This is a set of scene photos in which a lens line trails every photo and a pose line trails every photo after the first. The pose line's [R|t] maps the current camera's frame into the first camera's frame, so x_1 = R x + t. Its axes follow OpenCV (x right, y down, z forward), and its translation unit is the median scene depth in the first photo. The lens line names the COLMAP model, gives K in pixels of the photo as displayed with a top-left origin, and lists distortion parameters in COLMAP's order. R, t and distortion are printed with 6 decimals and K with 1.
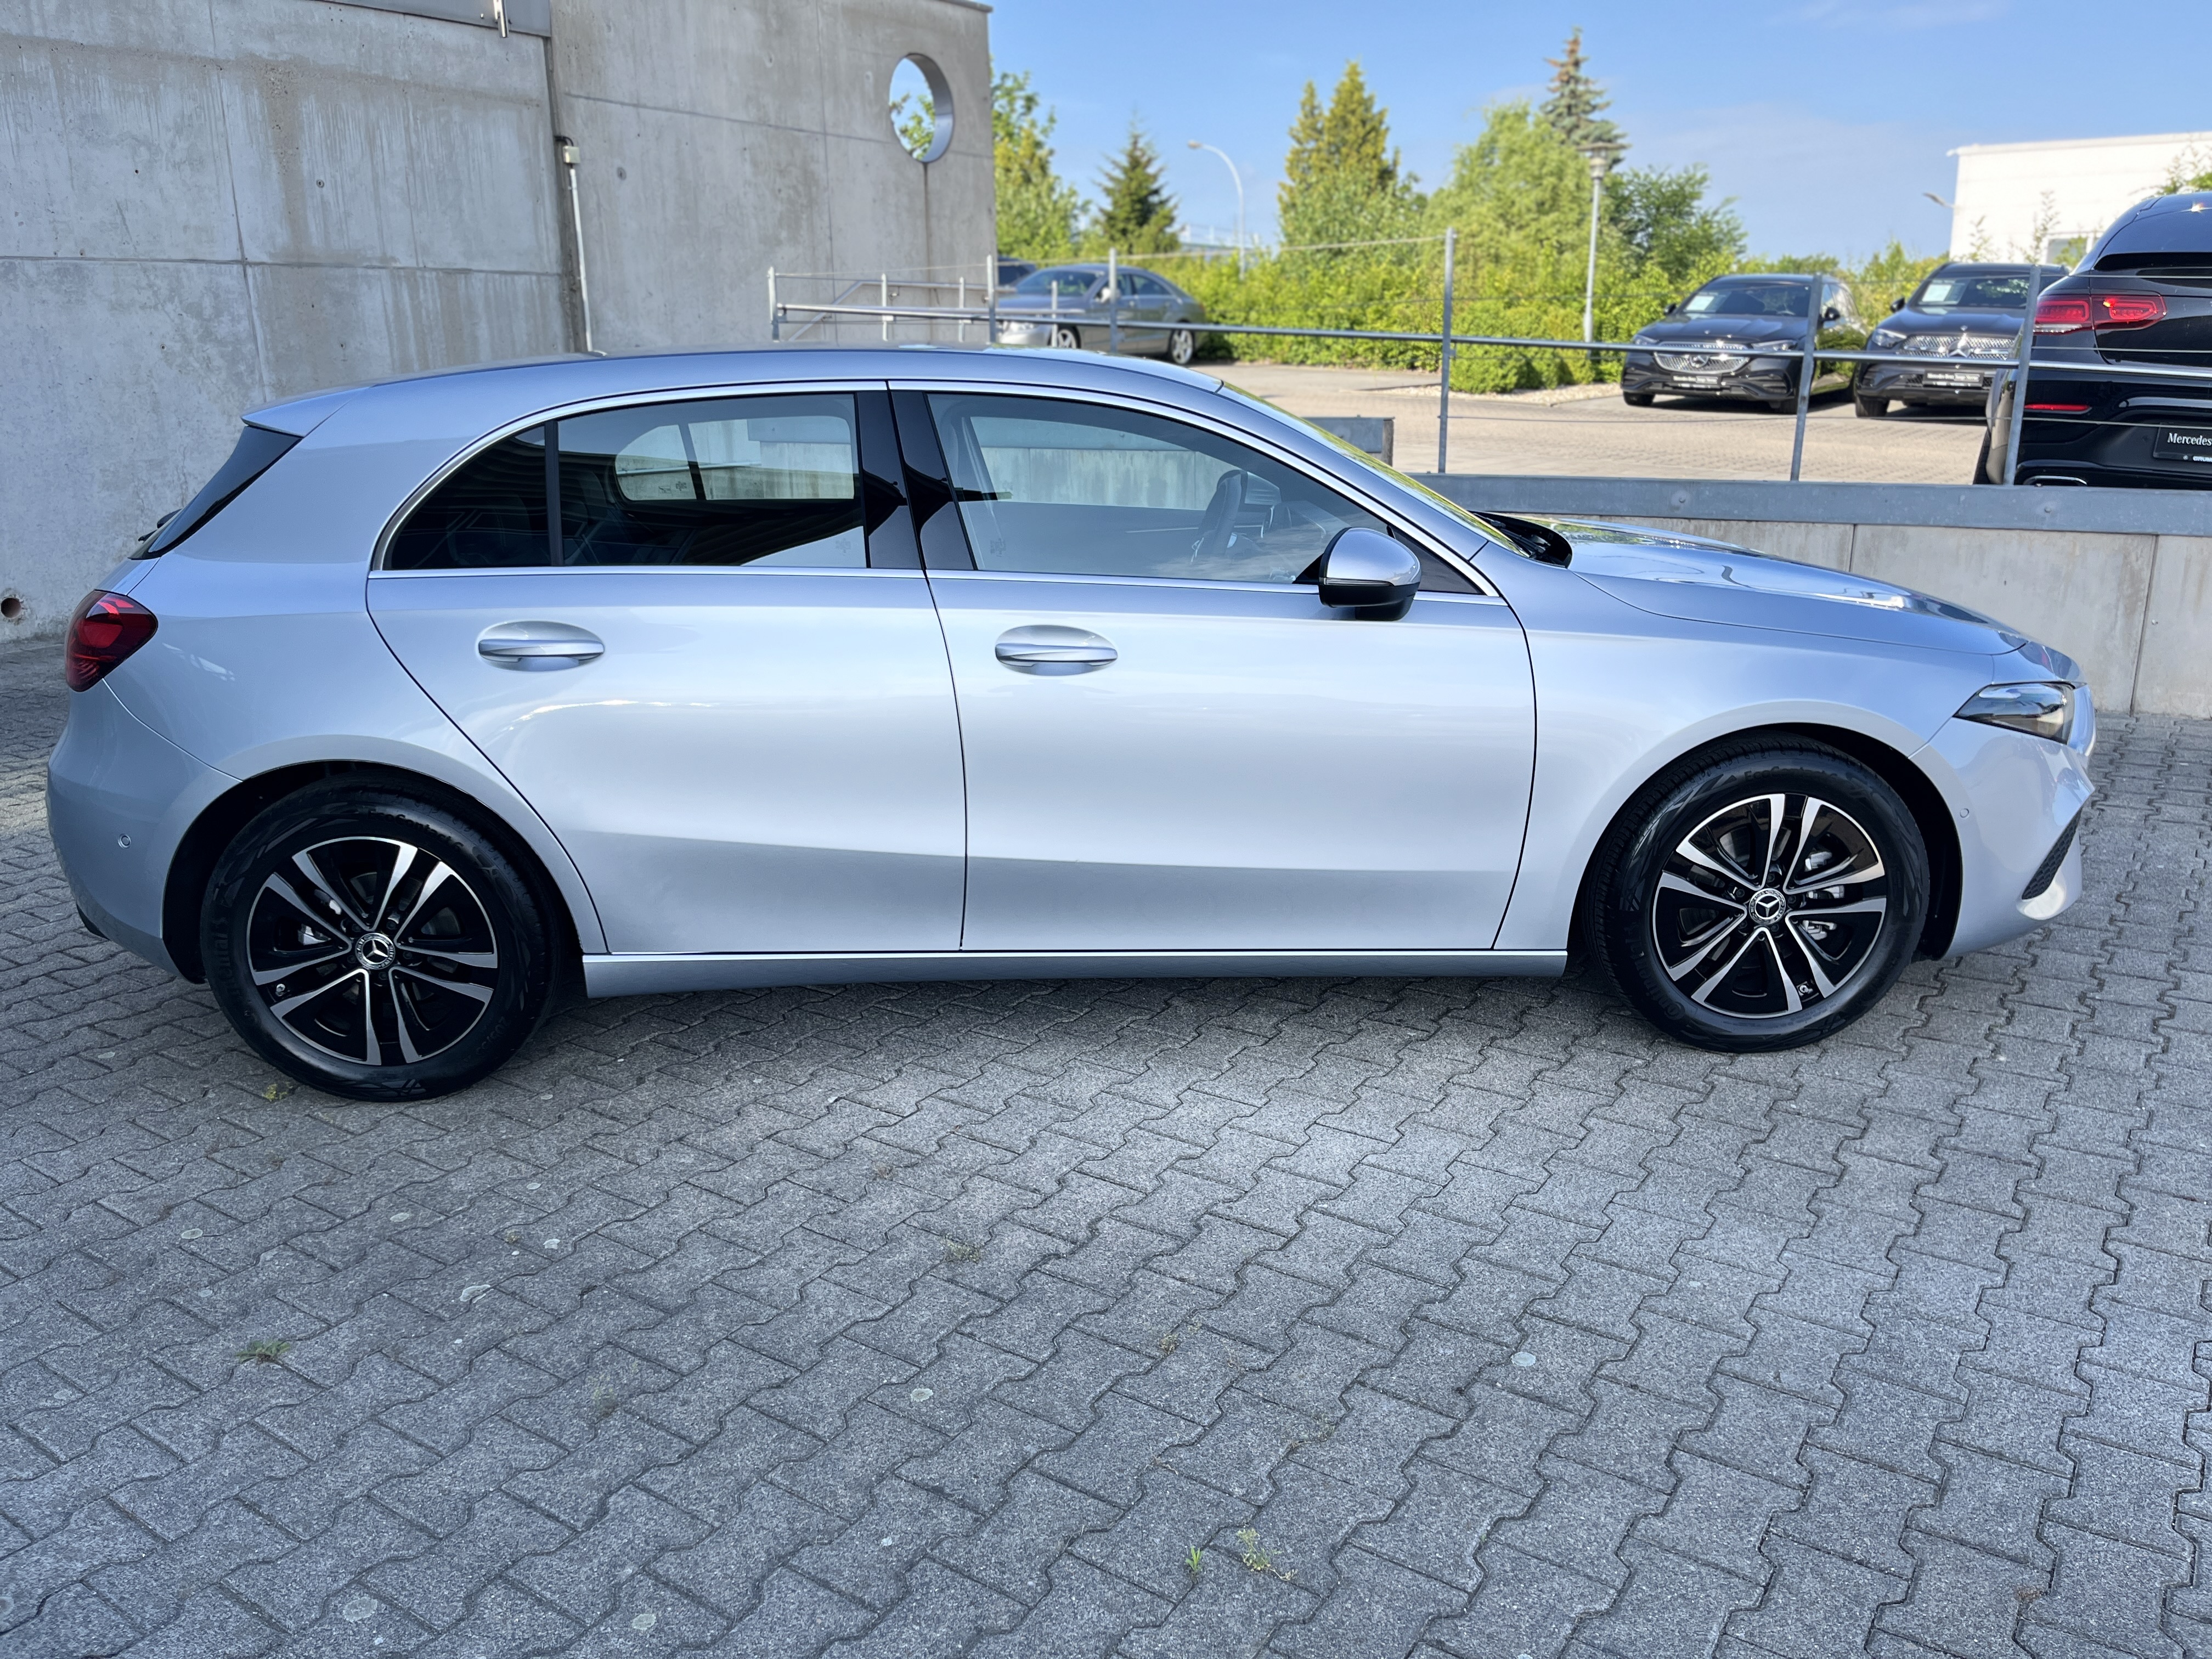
lens RADIAL K [[1670.3, 0, 1107.0], [0, 1670.3, 843.7], [0, 0, 1]] dist [0.083905, -0.114351]
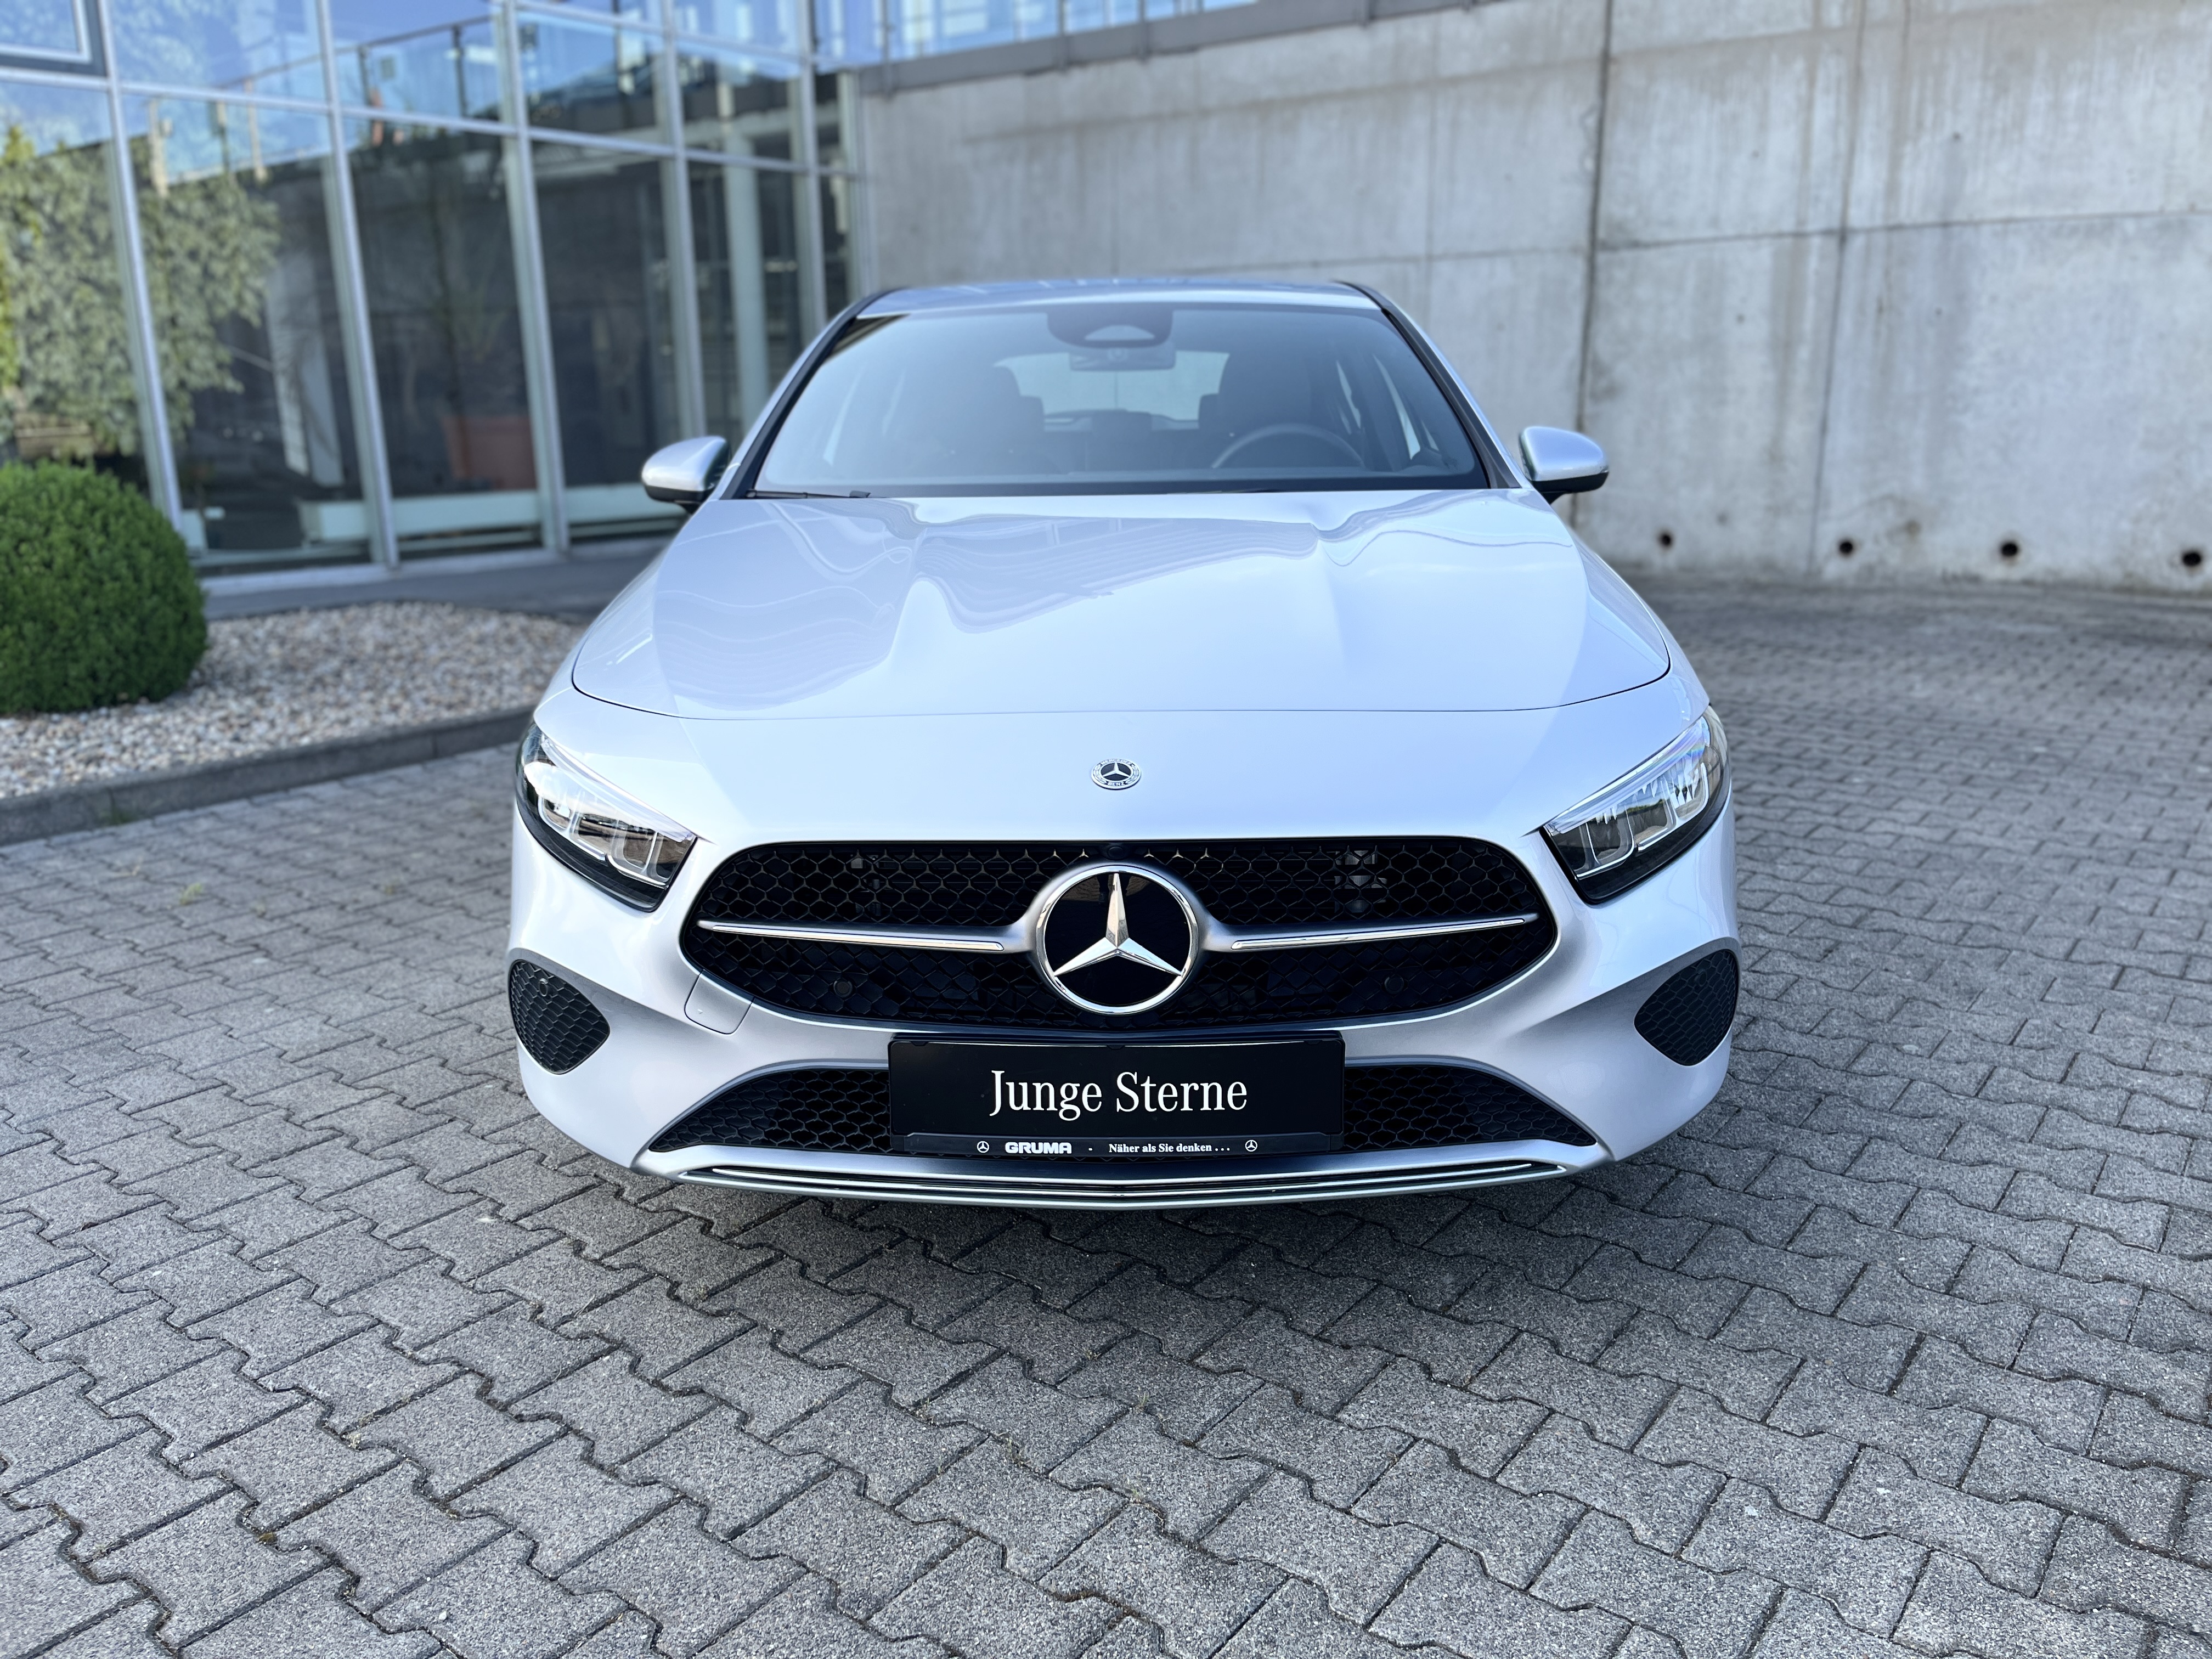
lens RADIAL K [[1670.3, 0, 1107.0], [0, 1670.3, 843.7], [0, 0, 1]] dist [0.083905, -0.114351]
pose [[-0.054556, 0.278620, -0.958851, 0.416932], [-0.267535, 0.921092, 0.282870, -0.107046], [0.962002, 0.271958, 0.024289, 0.427709]]
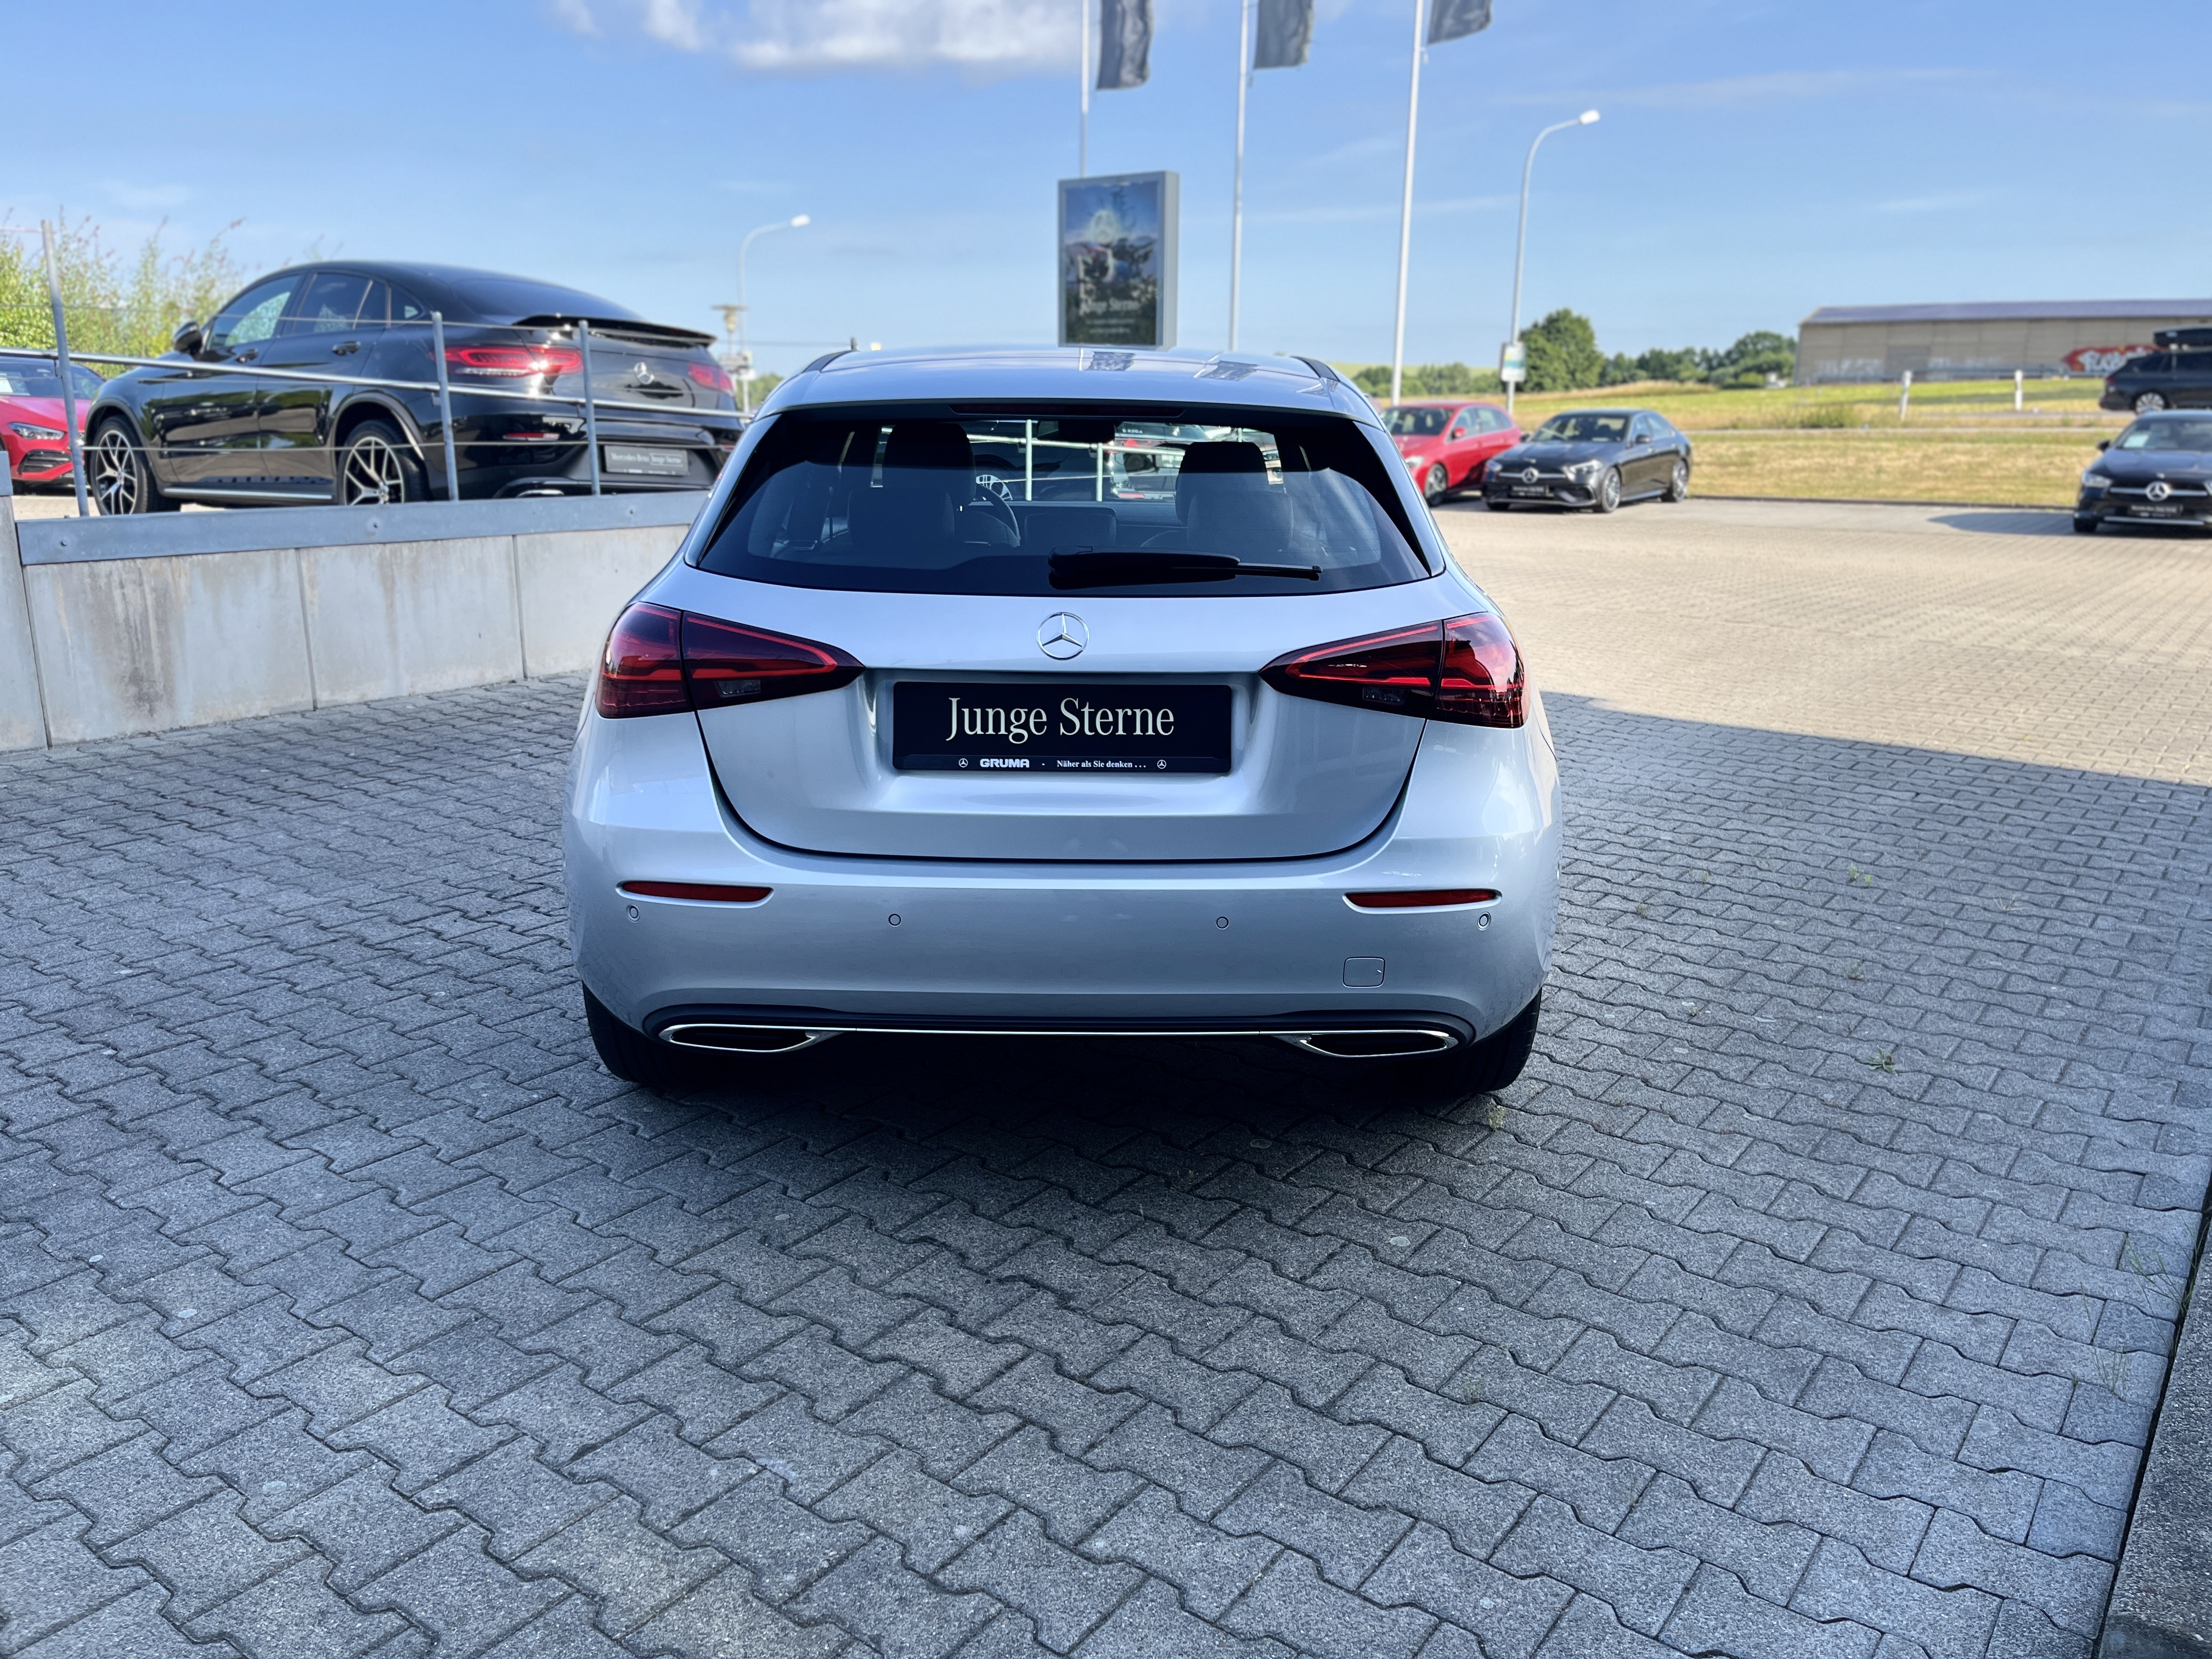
lens RADIAL K [[1670.3, 0, 1107.0], [0, 1670.3, 843.7], [0, 0, 1]] dist [0.083905, -0.114351]
pose [[0.035369, -0.237912, 0.970642, -0.491478], [0.270224, 0.937348, 0.219905, -0.094030], [-0.962148, 0.254513, 0.097443, 0.384106]]
